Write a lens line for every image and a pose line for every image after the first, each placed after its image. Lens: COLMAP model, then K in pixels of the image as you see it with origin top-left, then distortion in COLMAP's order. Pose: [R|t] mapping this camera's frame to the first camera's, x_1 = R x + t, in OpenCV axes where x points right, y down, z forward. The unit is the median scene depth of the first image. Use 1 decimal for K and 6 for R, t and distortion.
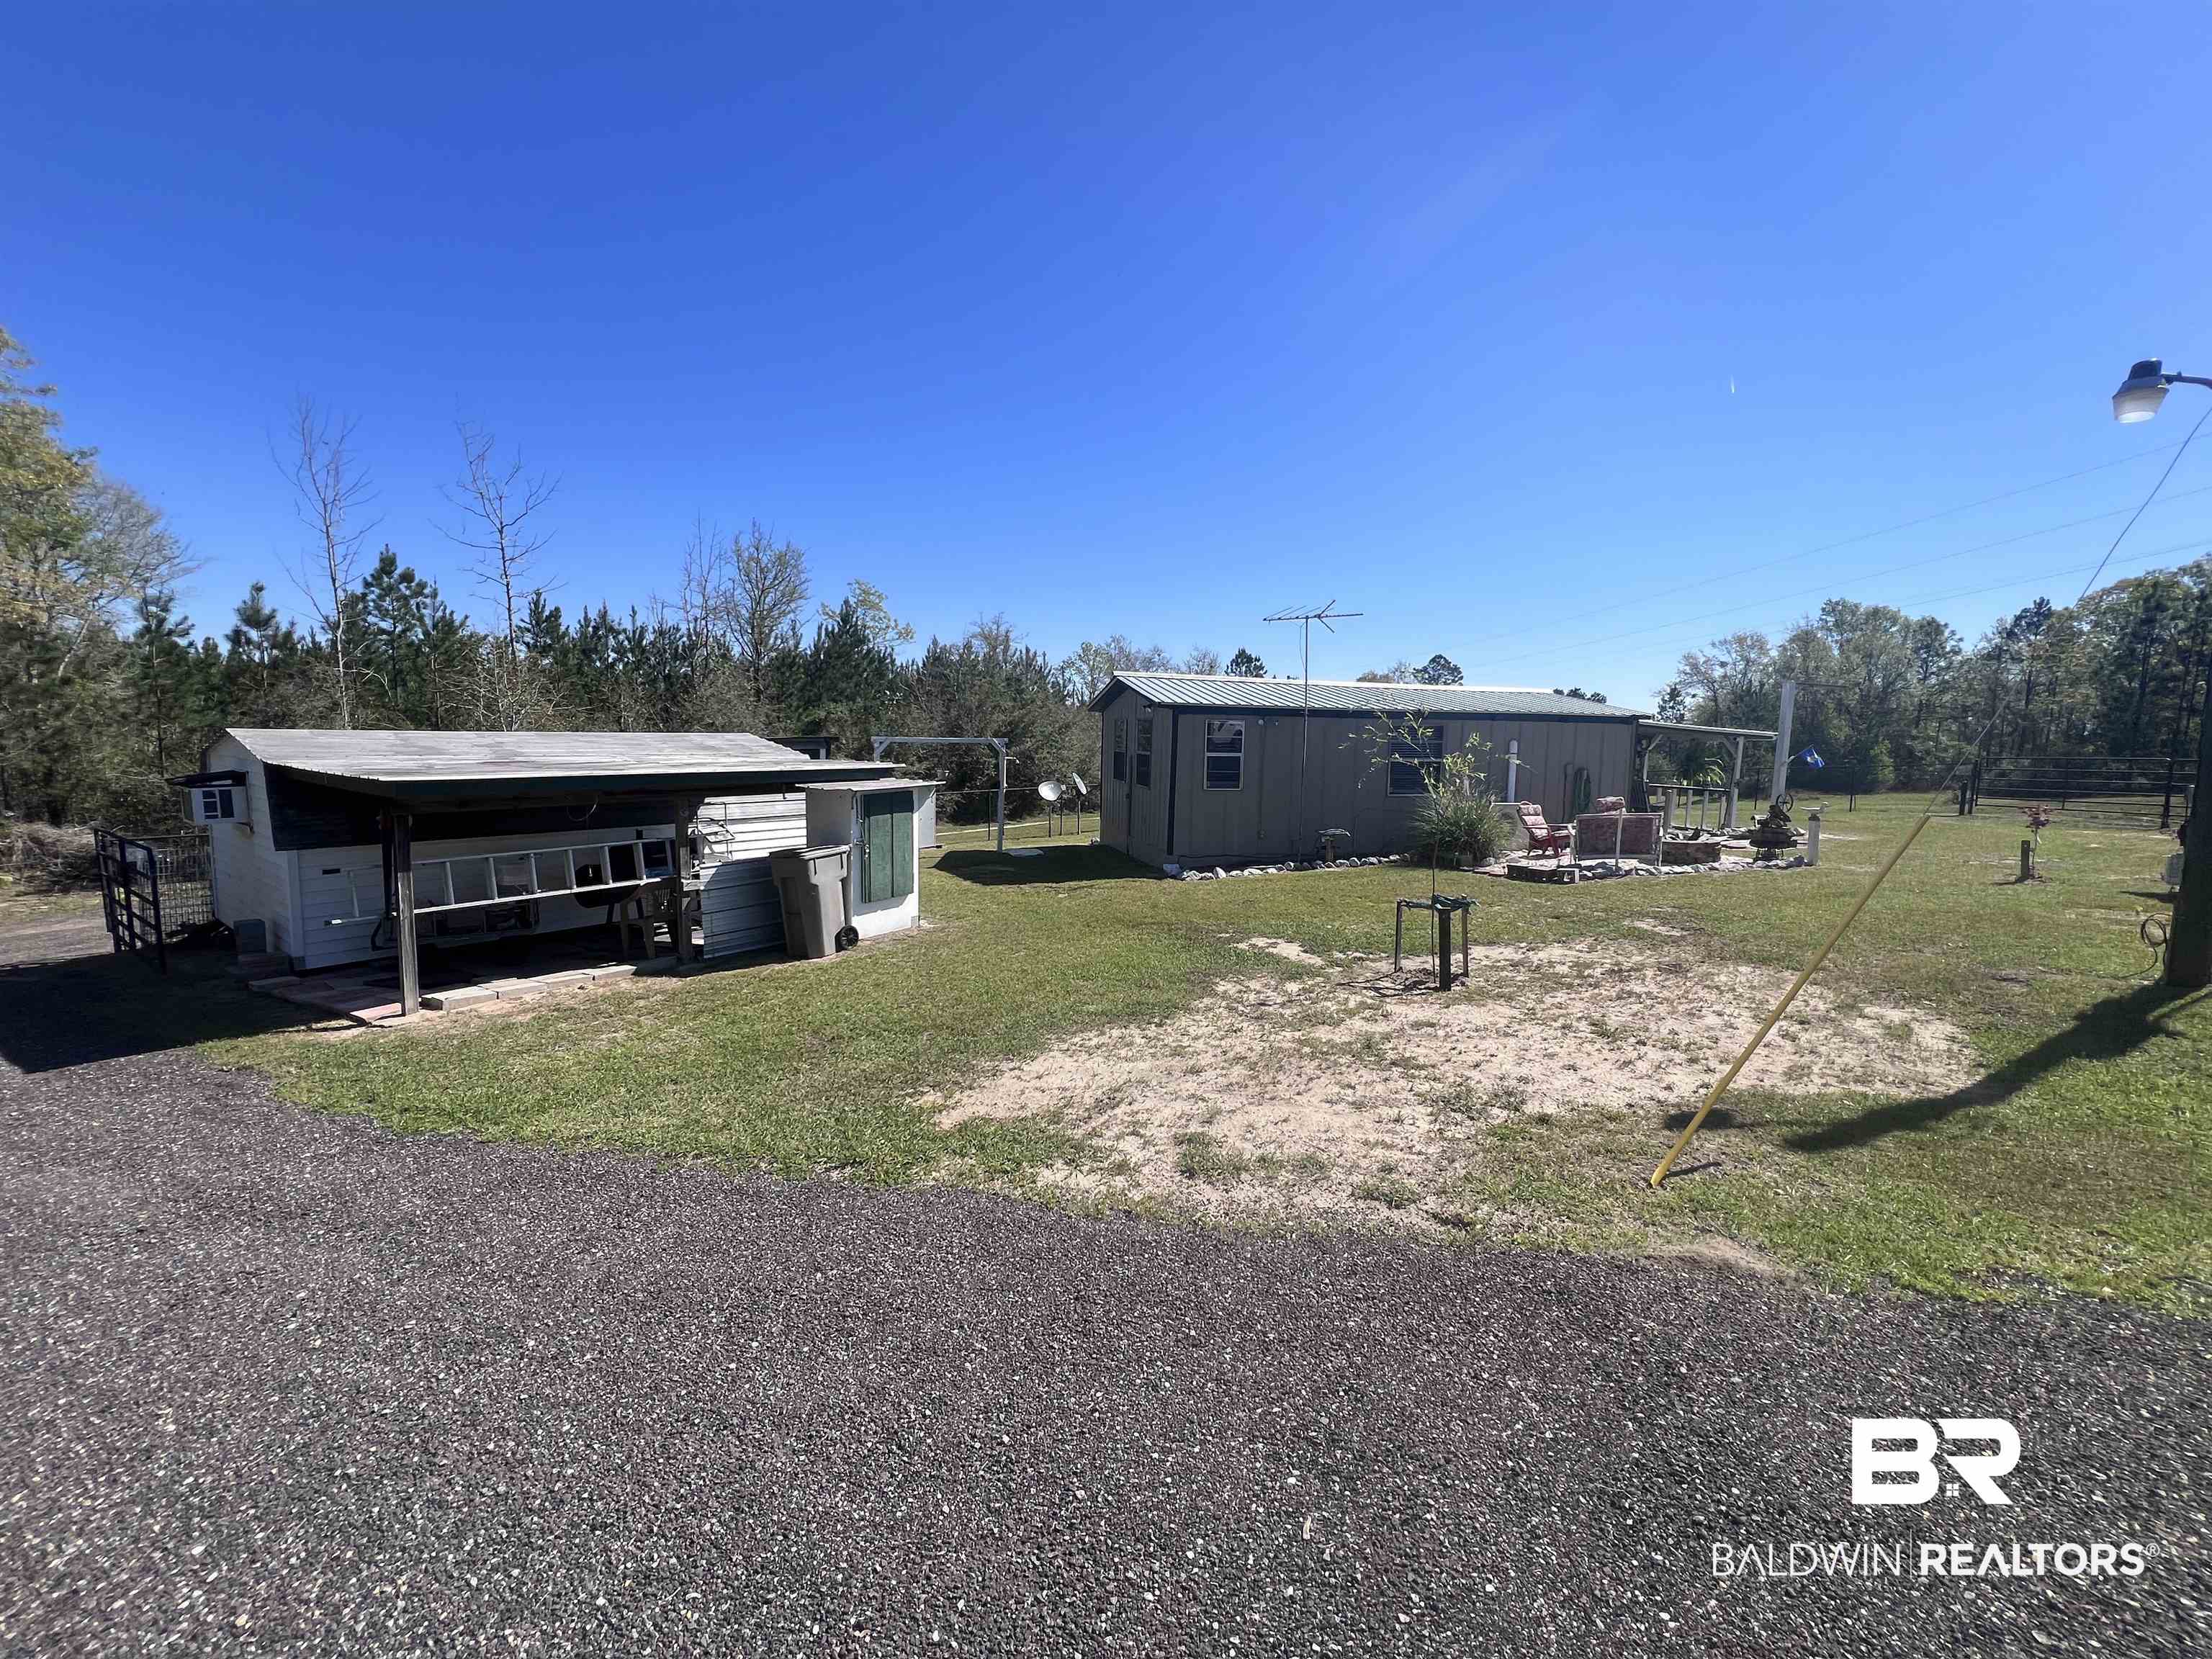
lens RADIAL K [[887.3, 0, 1101.4], [0, 887.3, 823.9], [0, 0, 1]] dist [-0.000489, 0.000229]
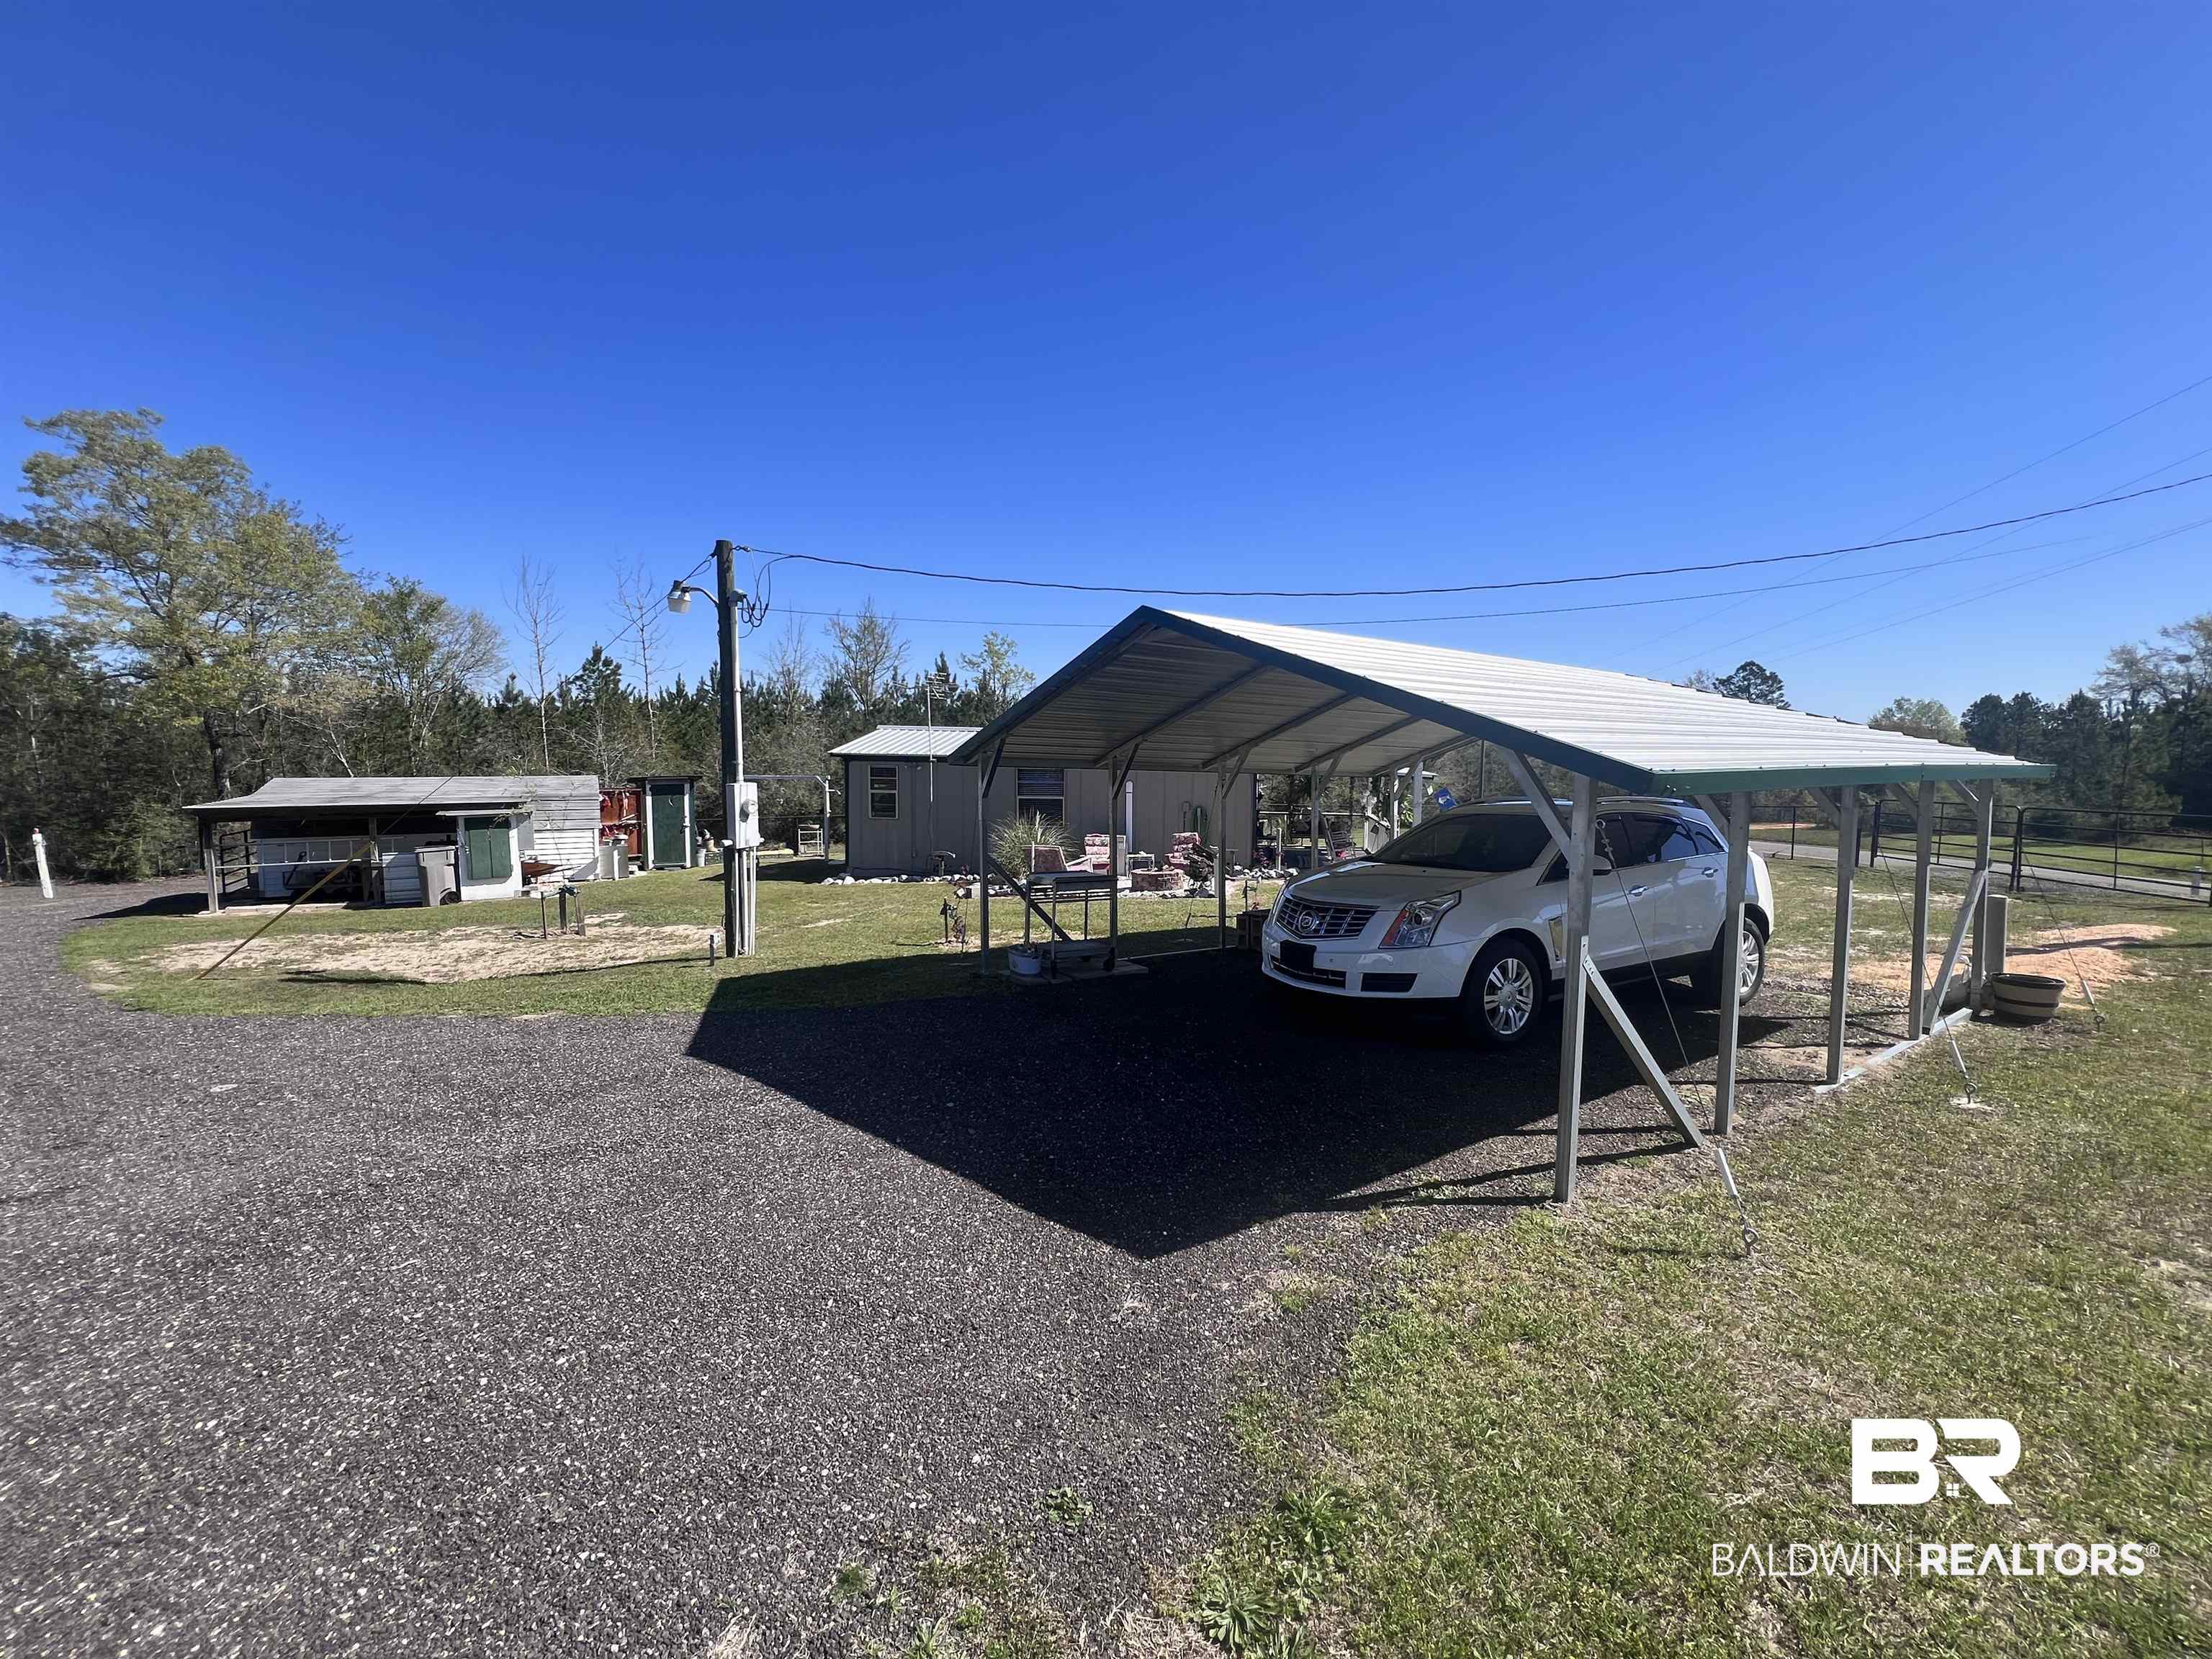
lens RADIAL K [[887.3, 0, 1101.4], [0, 887.3, 823.9], [0, 0, 1]] dist [-0.000489, 0.000229]
pose [[0.922817, 0.025294, -0.384407, 1.515221], [-0.033266, 0.999347, -0.014100, -0.036114], [0.383800, 0.025800, 0.923056, -0.136514]]
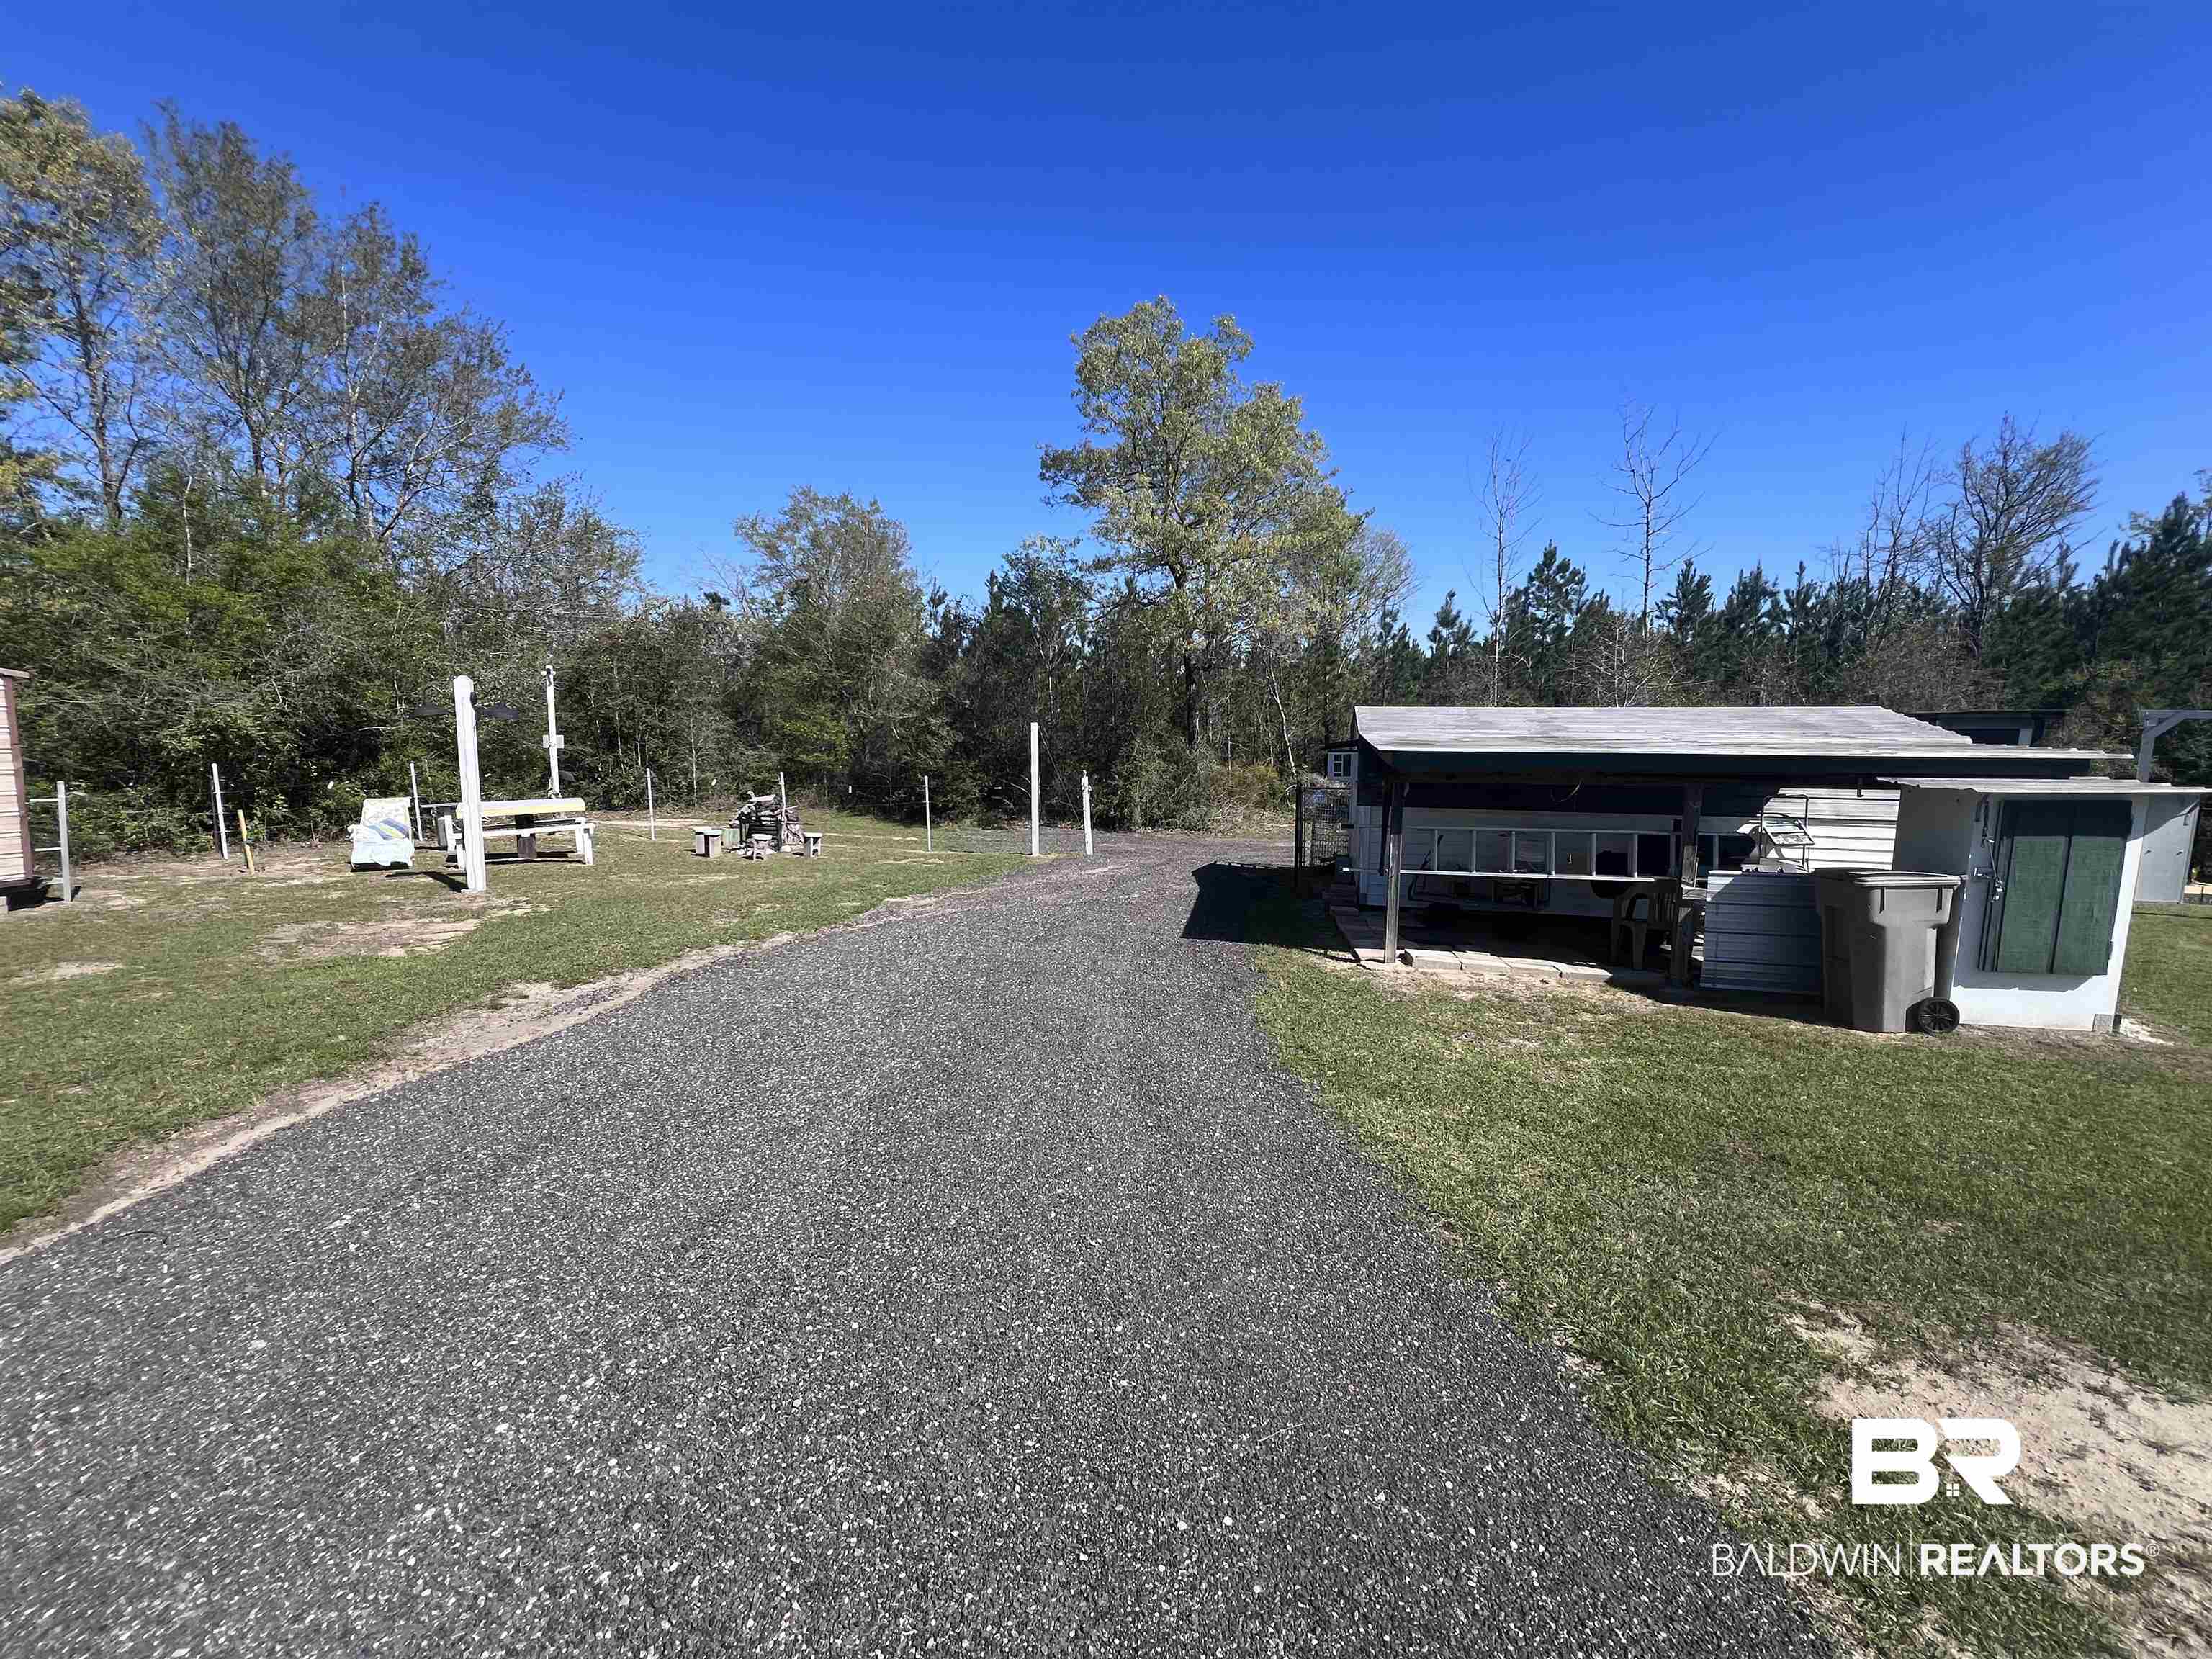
lens RADIAL K [[887.3, 0, 1101.4], [0, 887.3, 823.9], [0, 0, 1]] dist [-0.000489, 0.000229]
pose [[0.396753, 0.108921, -0.911440, 0.048828], [-0.087127, 0.992921, 0.080732, -0.011083], [0.913781, 0.047380, 0.403434, 0.158661]]
